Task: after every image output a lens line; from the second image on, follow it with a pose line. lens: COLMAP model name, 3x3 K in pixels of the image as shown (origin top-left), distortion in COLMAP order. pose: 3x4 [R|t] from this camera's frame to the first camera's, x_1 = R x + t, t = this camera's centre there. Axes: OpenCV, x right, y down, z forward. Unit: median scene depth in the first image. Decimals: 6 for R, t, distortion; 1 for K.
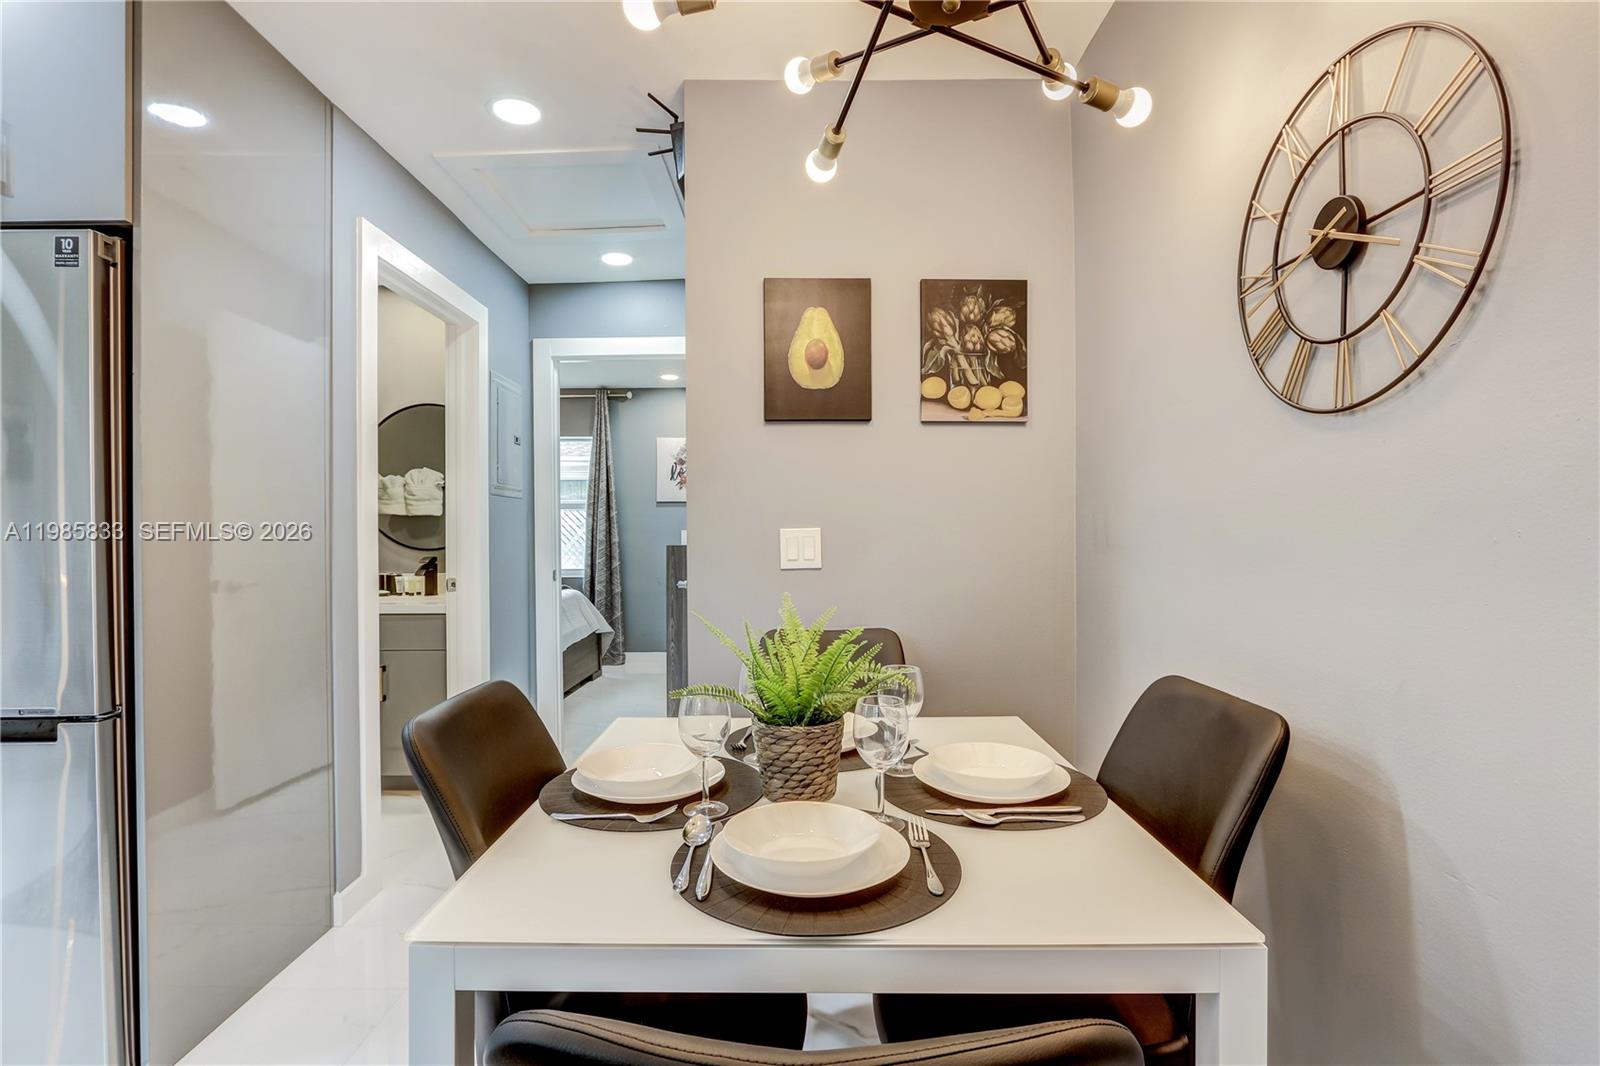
lens RADIAL K [[749.5, 0, 800.0], [0, 749.5, 533.0], [0, 0, 1]] dist [-0.016737, 0.000200]
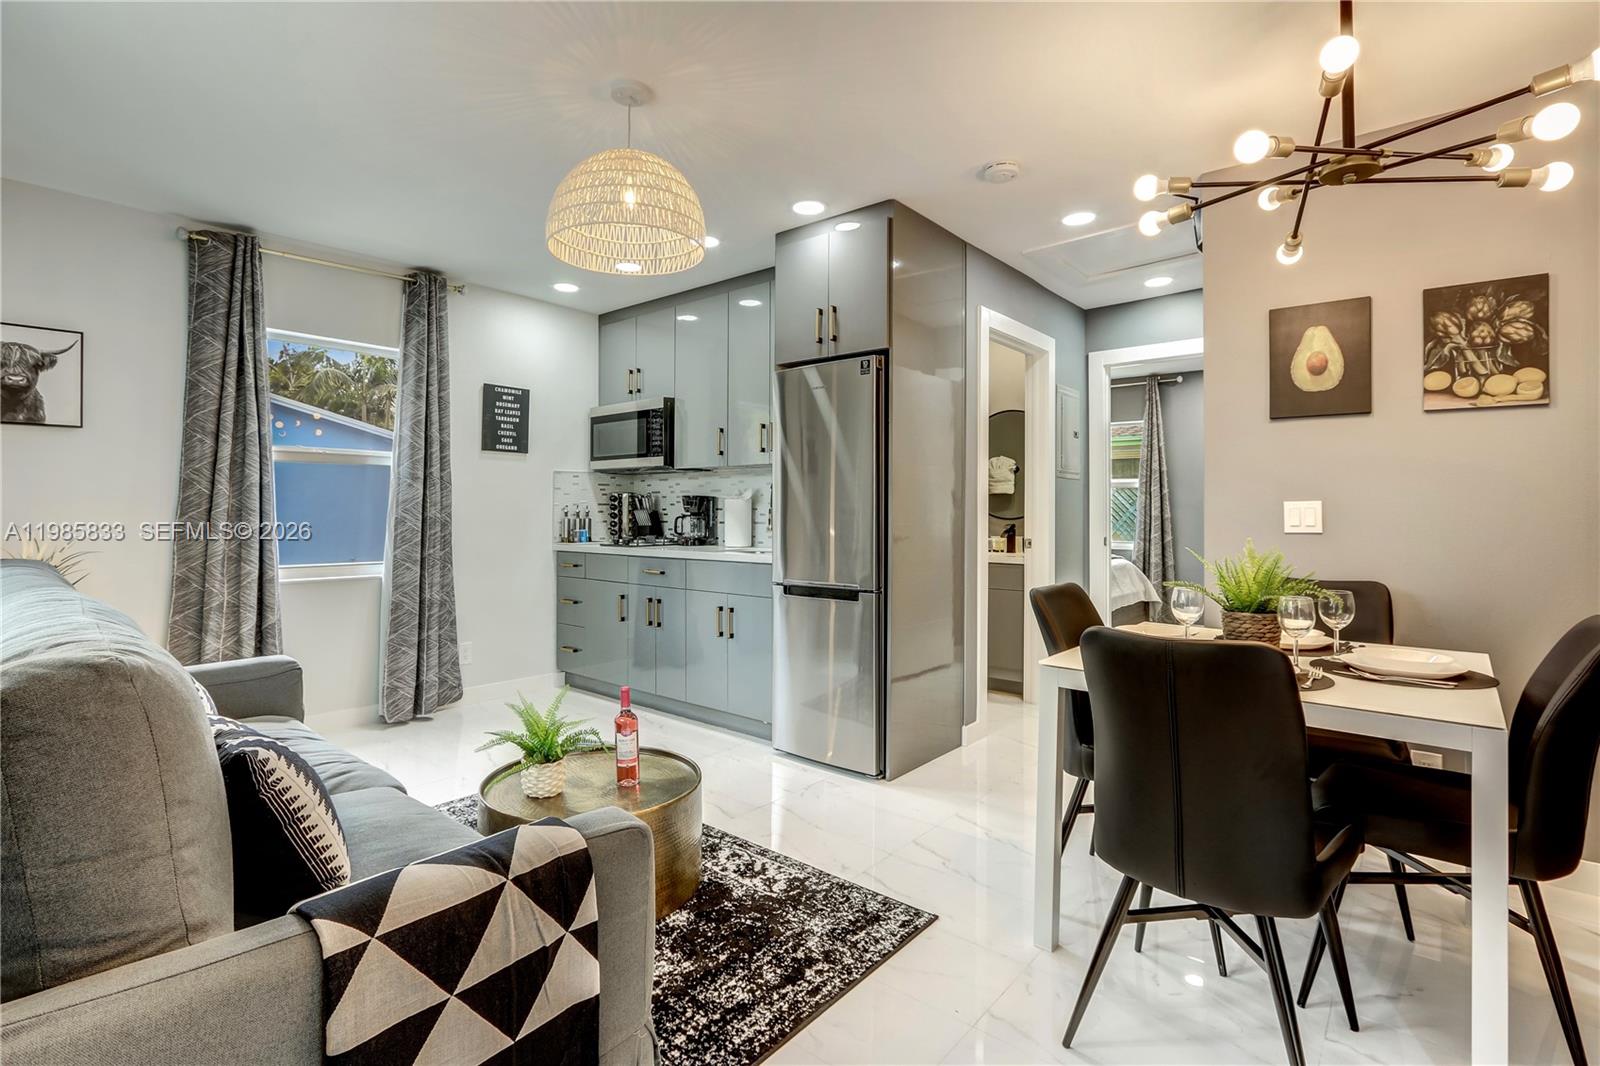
lens RADIAL K [[766.9, 0, 794.6], [0, 766.9, 502.2], [0, 0, 1]] dist [-0.017112, -0.000390]
pose [[0.762166, 0.003037, -0.647374, 0.178838], [-0.012242, 0.999878, -0.009723, 0.017776], [0.647265, 0.015335, 0.762110, -0.534813]]
